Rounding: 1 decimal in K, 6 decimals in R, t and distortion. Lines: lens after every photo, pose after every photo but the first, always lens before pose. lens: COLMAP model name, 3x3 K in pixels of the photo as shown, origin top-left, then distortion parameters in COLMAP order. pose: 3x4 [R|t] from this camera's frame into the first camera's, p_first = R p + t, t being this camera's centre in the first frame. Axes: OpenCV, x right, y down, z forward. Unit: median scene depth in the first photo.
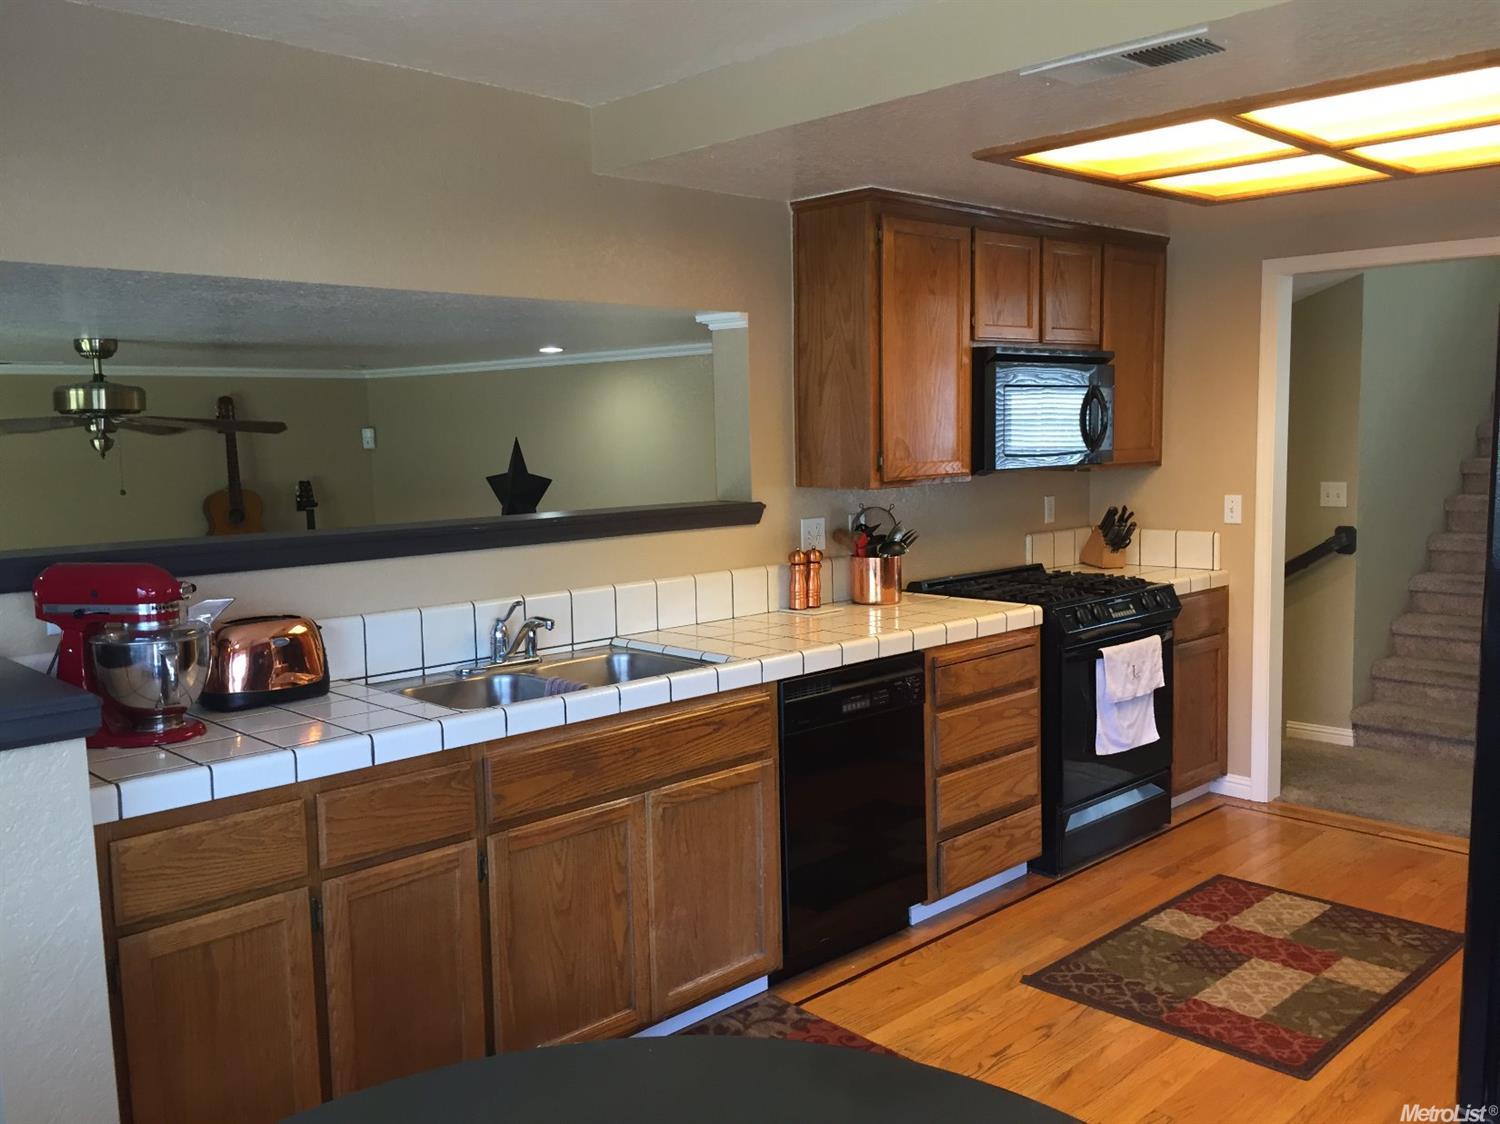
lens RADIAL K [[1295.0, 0, 750.0], [0, 1295.0, 562.0], [0, 0, 1]] dist [0.085468, -0.102406]
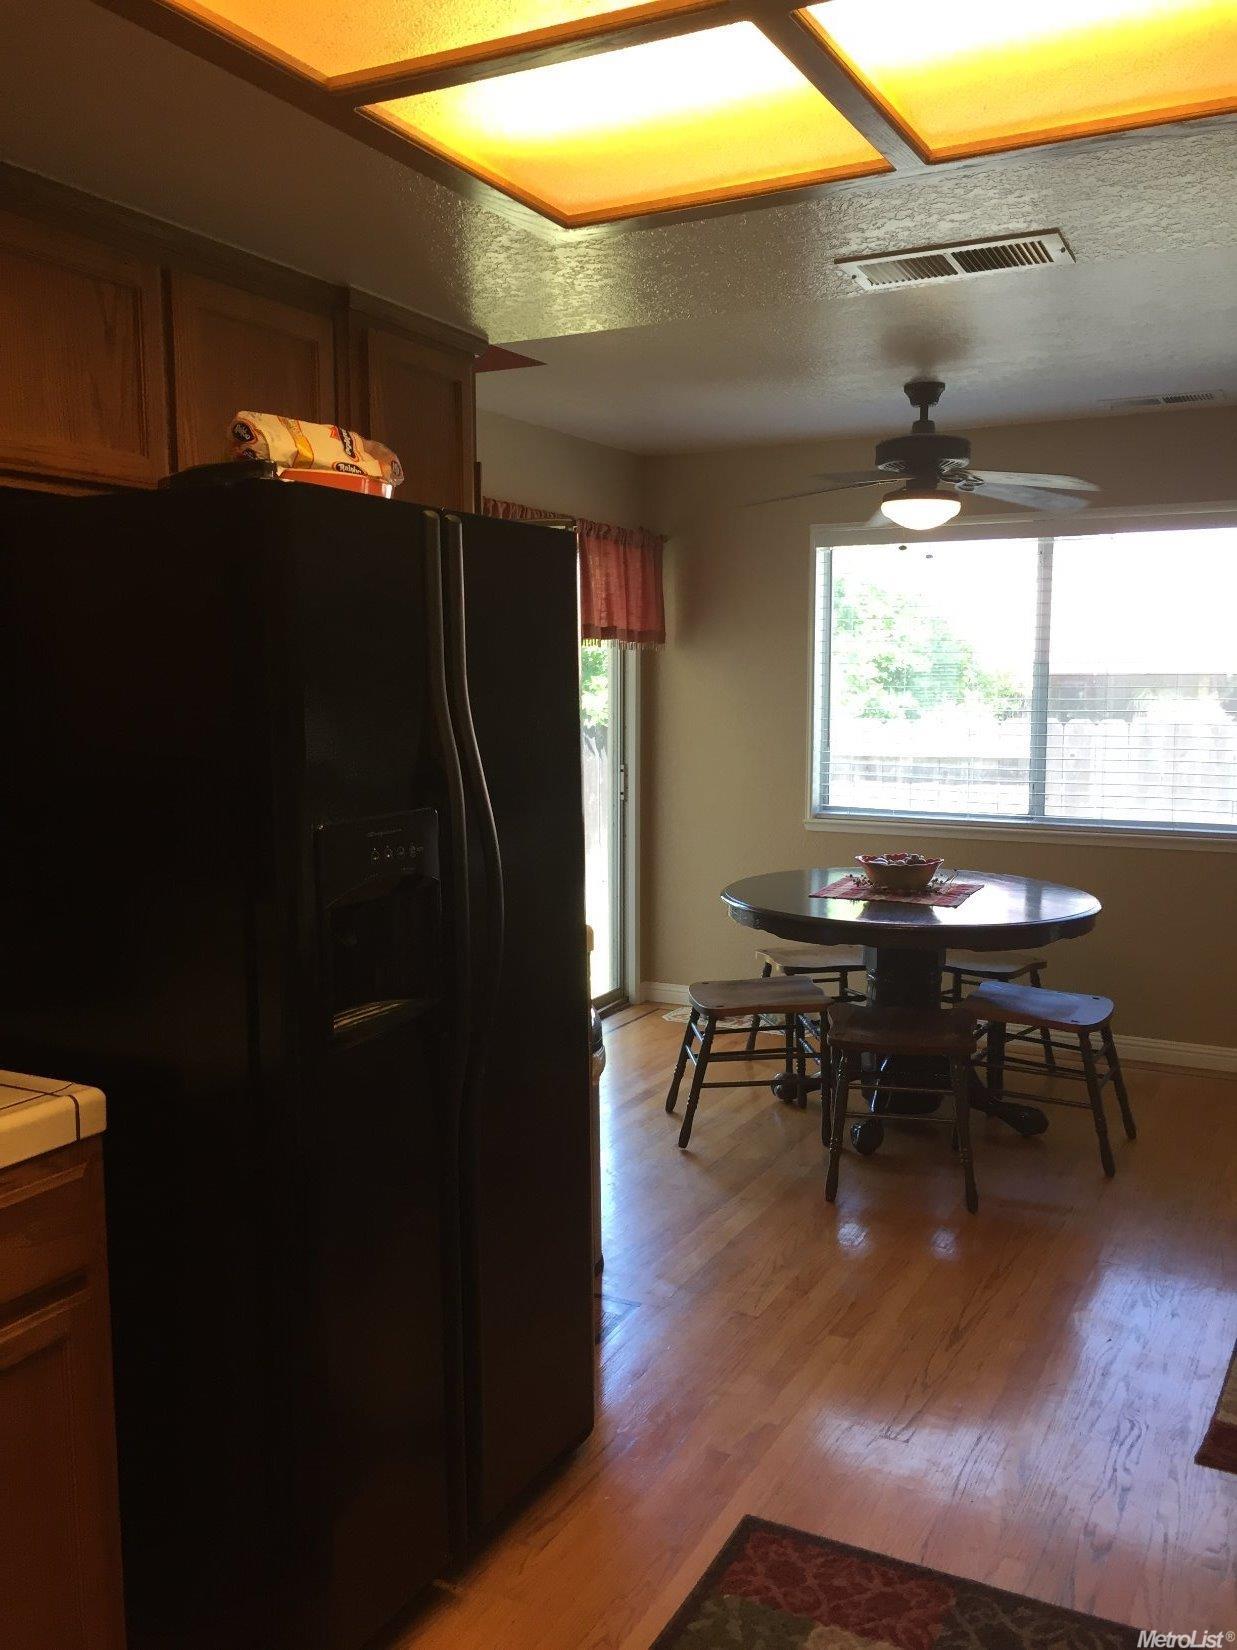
lens RADIAL K [[1424.5, 0, 618.5], [0, 1424.5, 825.0], [0, 0, 1]] dist [0.085468, -0.102406]
pose [[-0.952330, 0.057616, -0.299580, 0.526449], [-0.009357, 0.976025, 0.217455, -0.134715], [0.304927, 0.209892, -0.928959, 1.220204]]
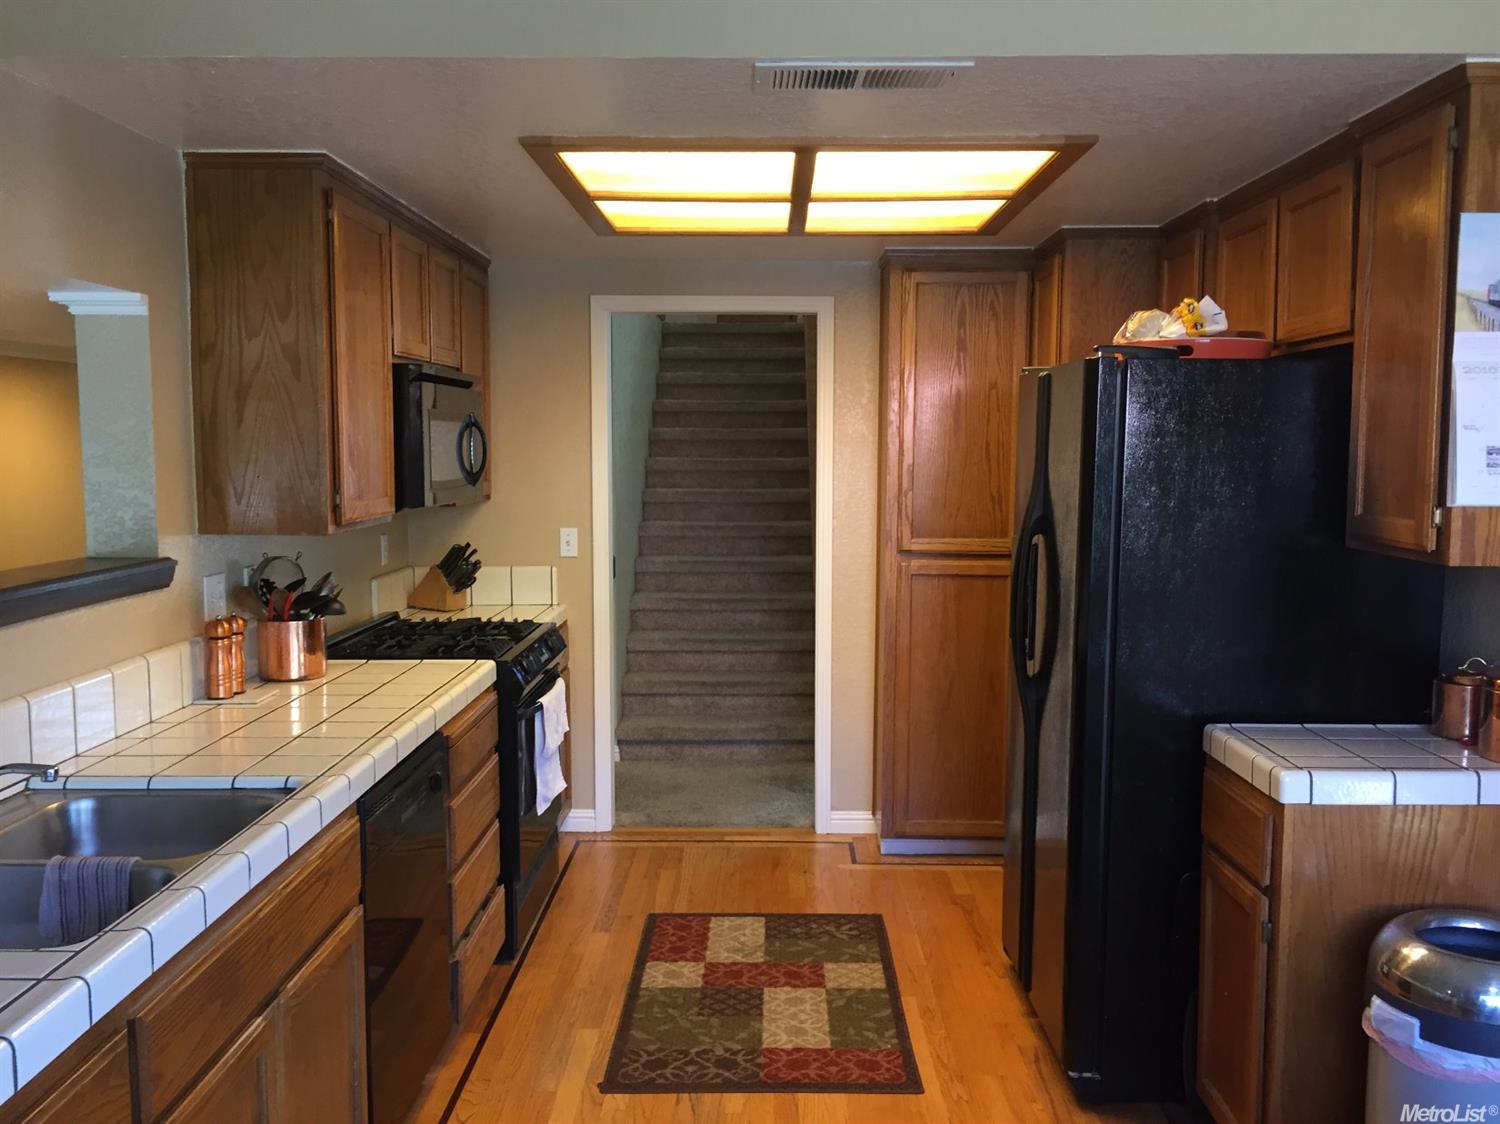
lens RADIAL K [[1295.0, 0, 750.0], [0, 1295.0, 562.0], [0, 0, 1]] dist [0.085468, -0.102406]
pose [[0.711595, -0.047256, 0.700999, -0.275253], [0.061001, 0.998123, 0.005363, -0.027652], [-0.699937, 0.038945, 0.713142, 0.248871]]
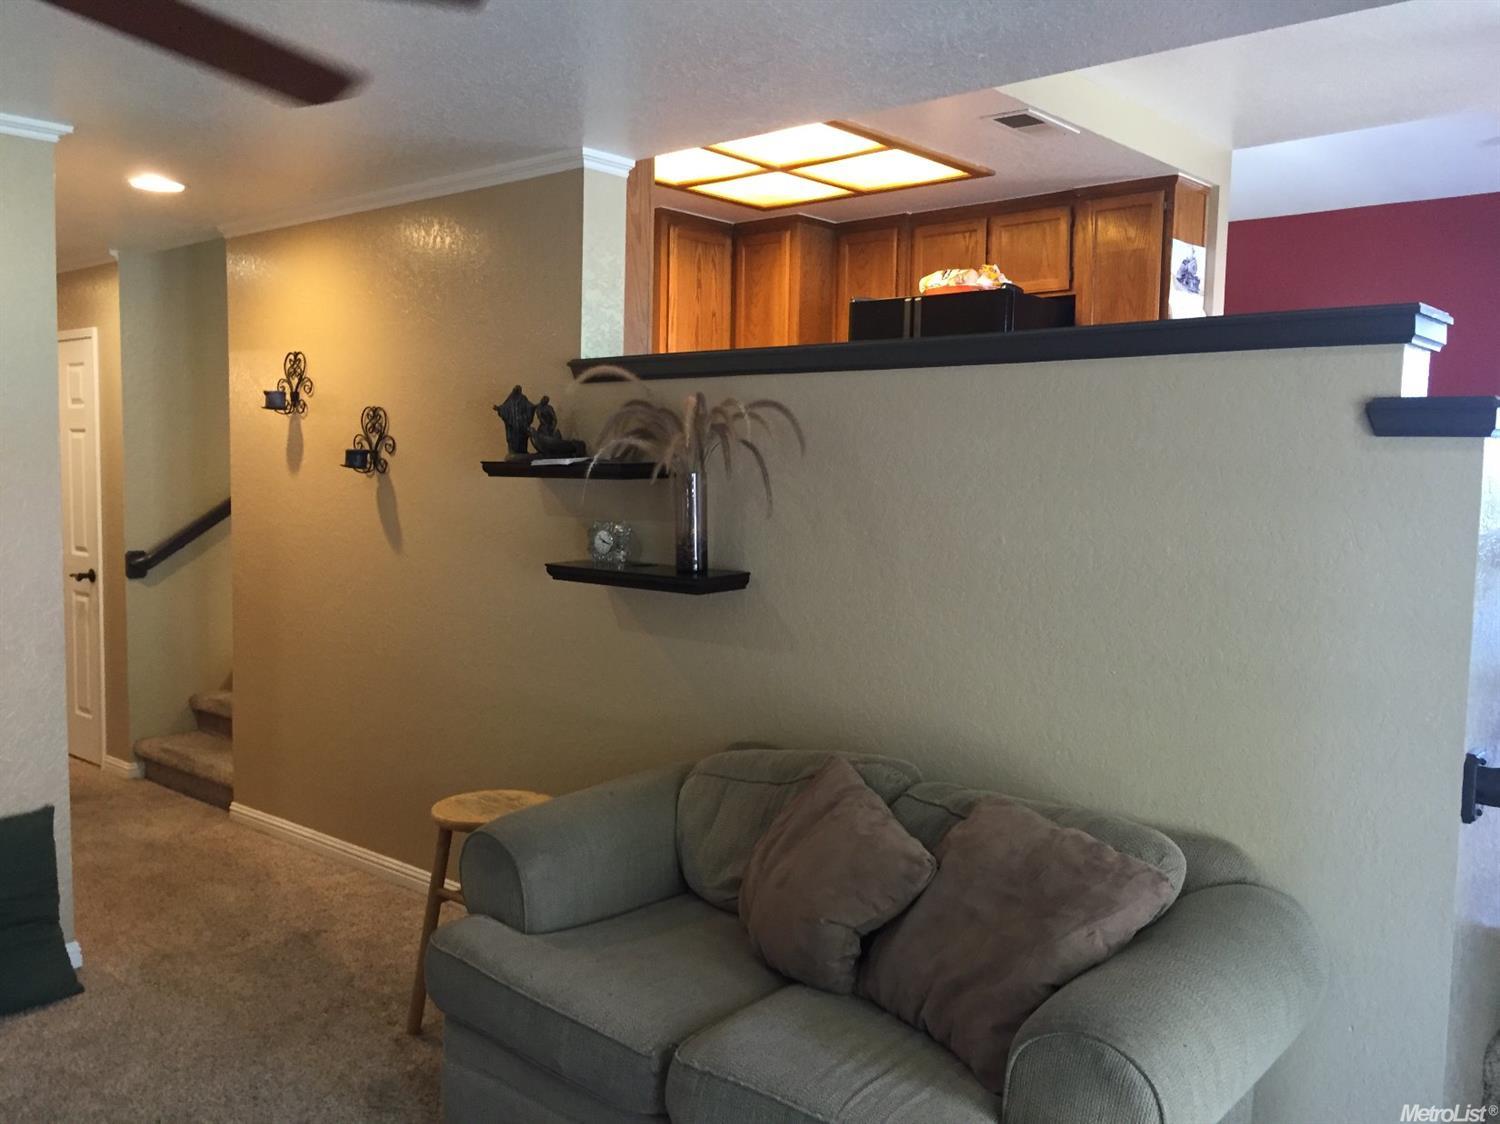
lens RADIAL K [[1295.0, 0, 750.0], [0, 1295.0, 562.0], [0, 0, 1]] dist [0.085468, -0.102406]
pose [[-0.073832, -0.058456, 0.995556, -0.965168], [0.089870, 0.993829, 0.065020, 0.045395], [-0.993213, 0.094271, -0.068123, 0.982752]]
